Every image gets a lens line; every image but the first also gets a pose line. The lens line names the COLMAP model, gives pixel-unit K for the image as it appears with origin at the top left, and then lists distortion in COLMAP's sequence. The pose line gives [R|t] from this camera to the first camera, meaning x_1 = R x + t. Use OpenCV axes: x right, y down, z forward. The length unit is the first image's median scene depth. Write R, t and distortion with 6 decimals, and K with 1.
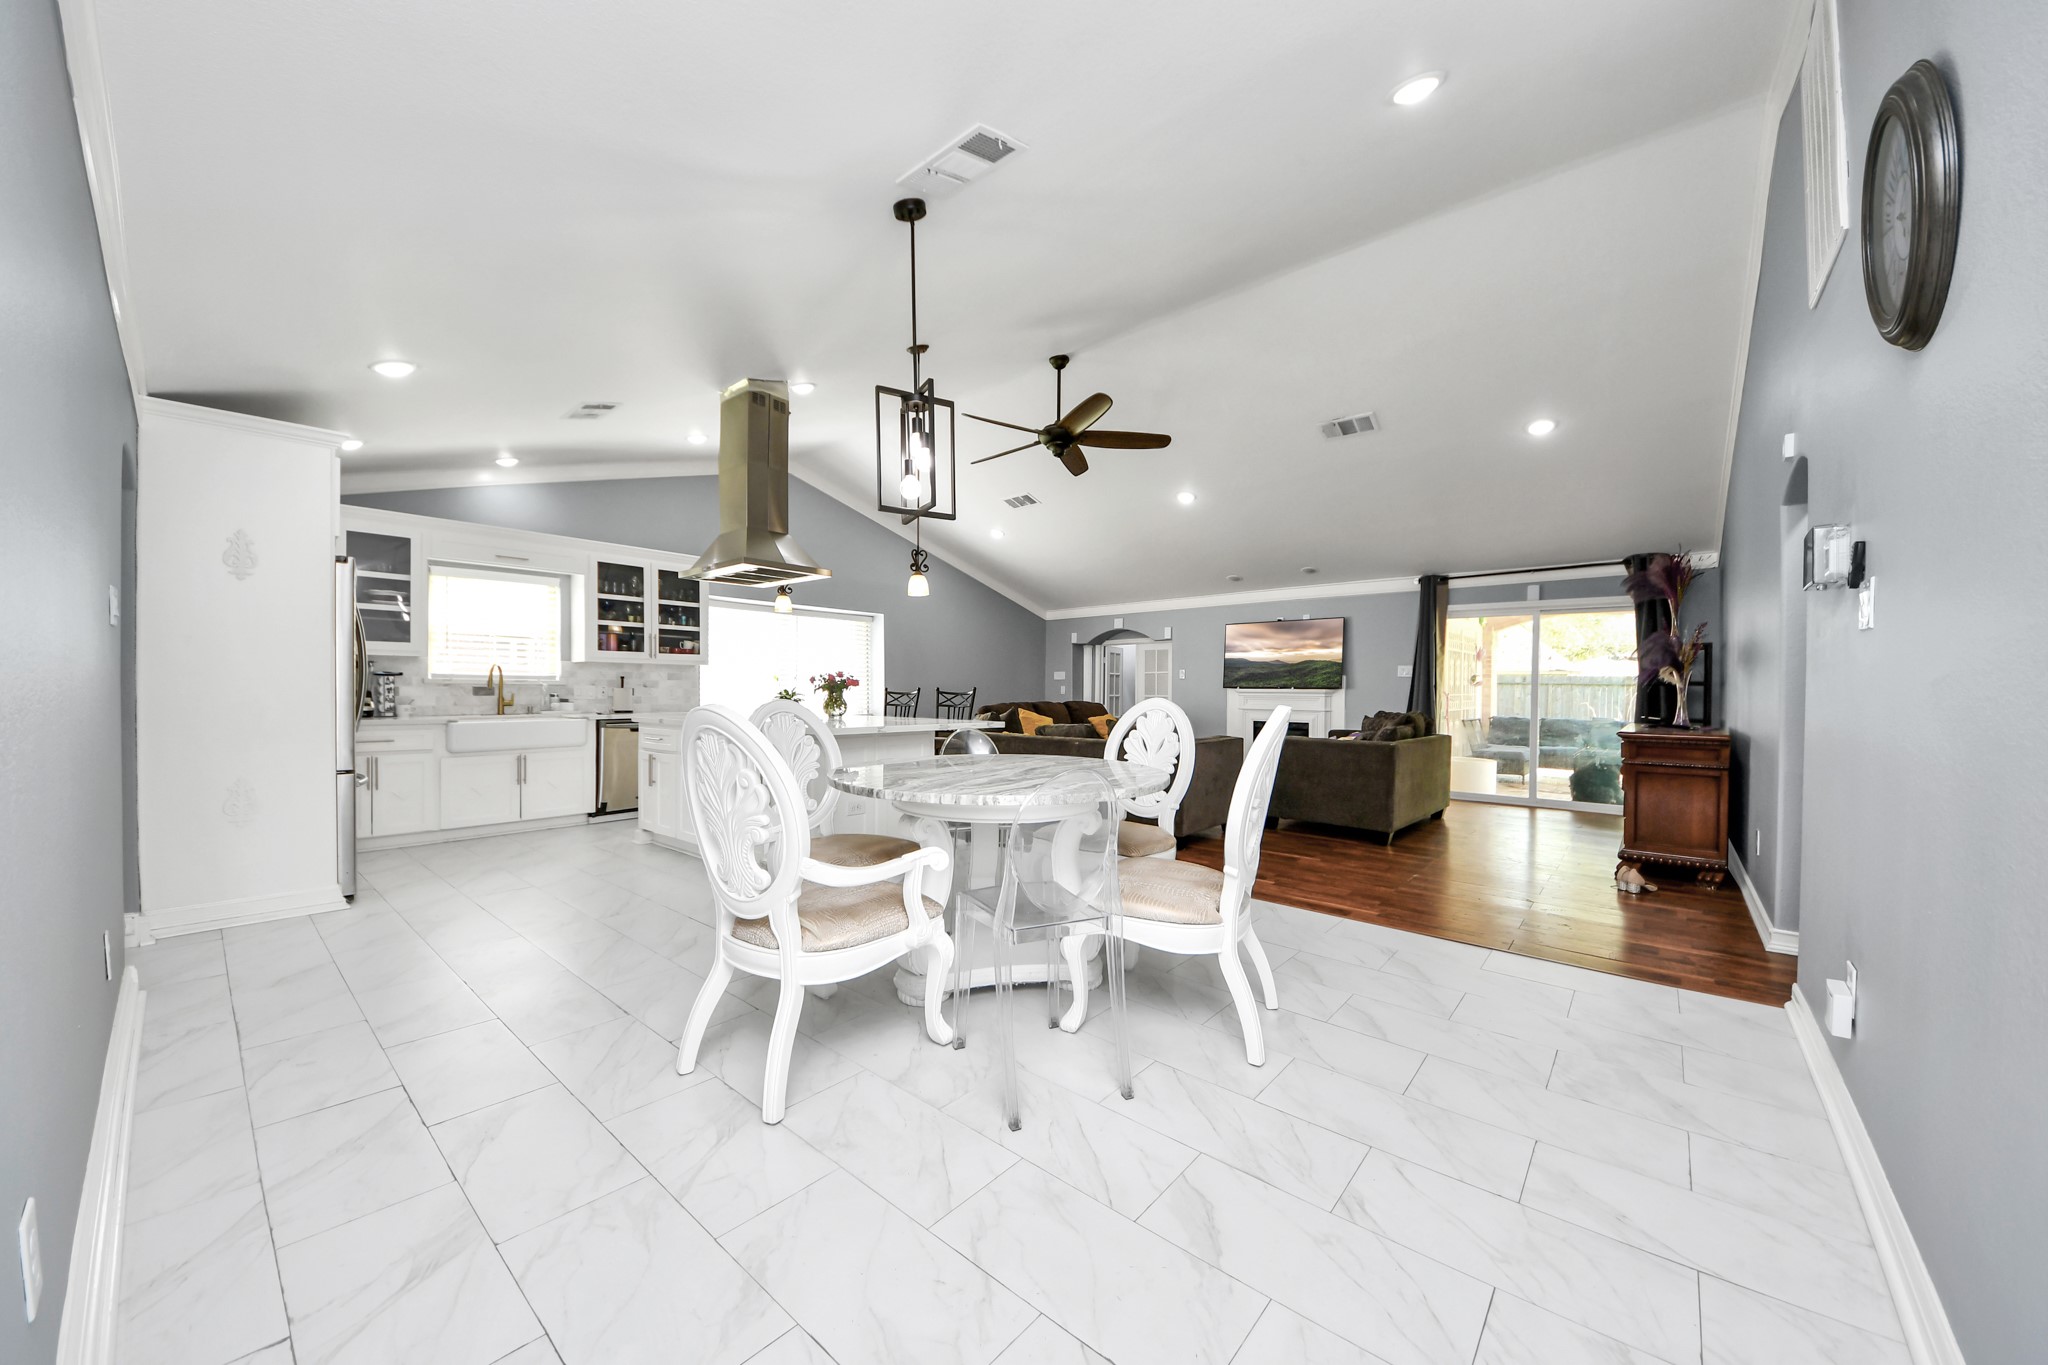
lens RADIAL K [[741.4, 0, 1031.5], [0, 741.4, 688.3], [0, 0, 1]] dist [0.000331, -0.000001]
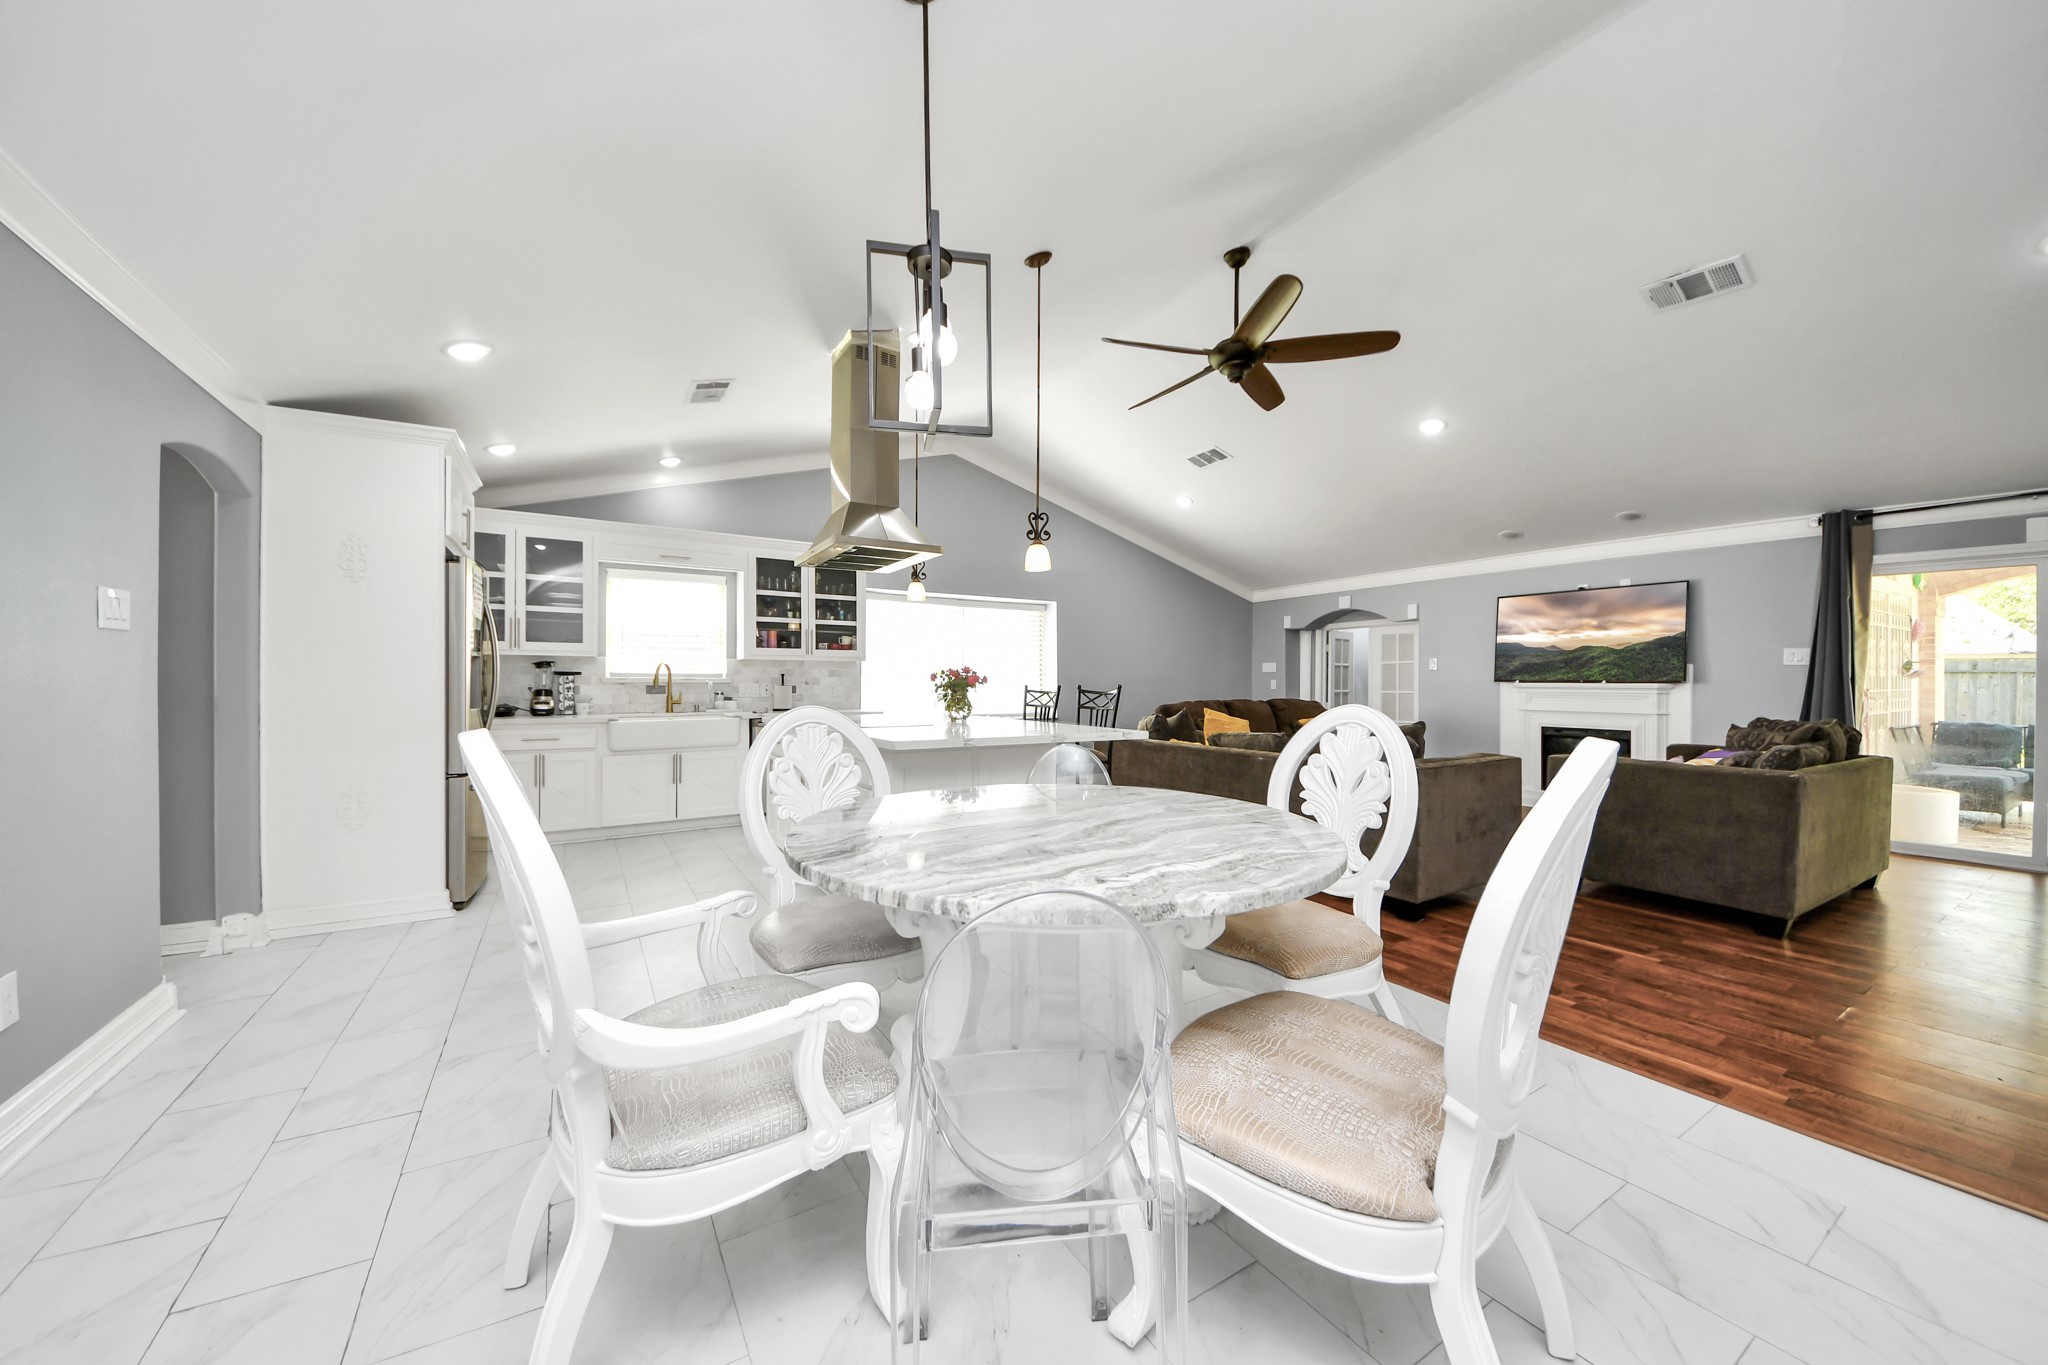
lens RADIAL K [[741.4, 0, 1030.0], [0, 741.4, 681.5], [0, 0, 1]] dist [0.000331, -0.000001]
pose [[0.952104, -0.003827, -0.305749, 0.062552], [0.004446, 0.999989, 0.001327, -0.006331], [0.305741, -0.002622, 0.952111, 0.193738]]
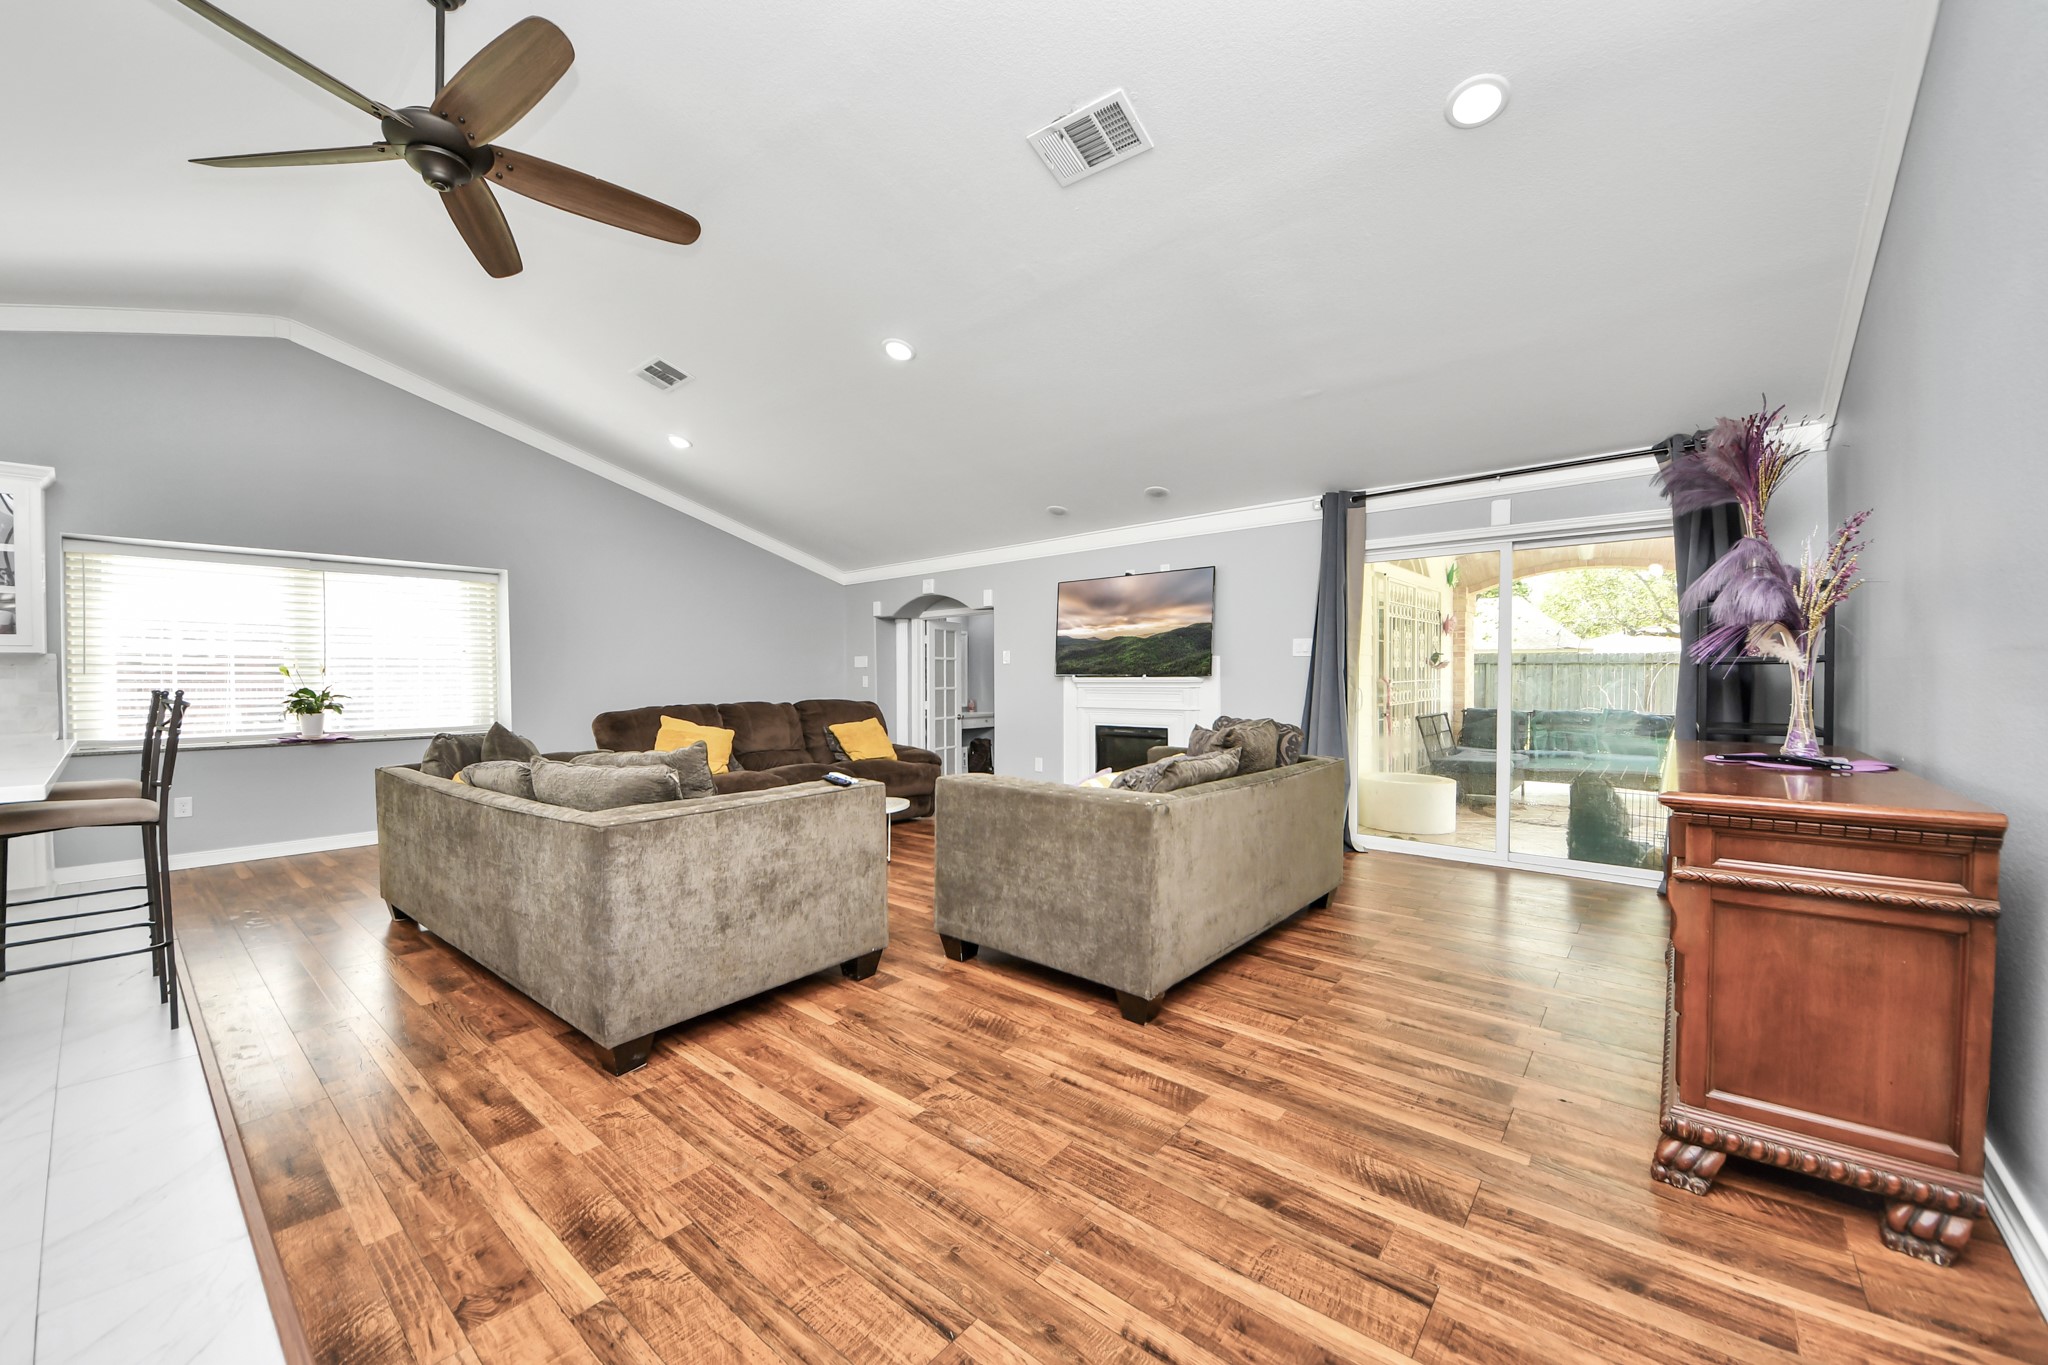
lens RADIAL K [[741.4, 0, 1041.8], [0, 741.4, 691.4], [0, 0, 1]] dist [0.000331, -0.000001]
pose [[0.999900, -0.013726, -0.003464, 0.386634], [0.013798, 0.999669, 0.021695, -0.002816], [0.003165, -0.021741, 0.999759, 0.501896]]
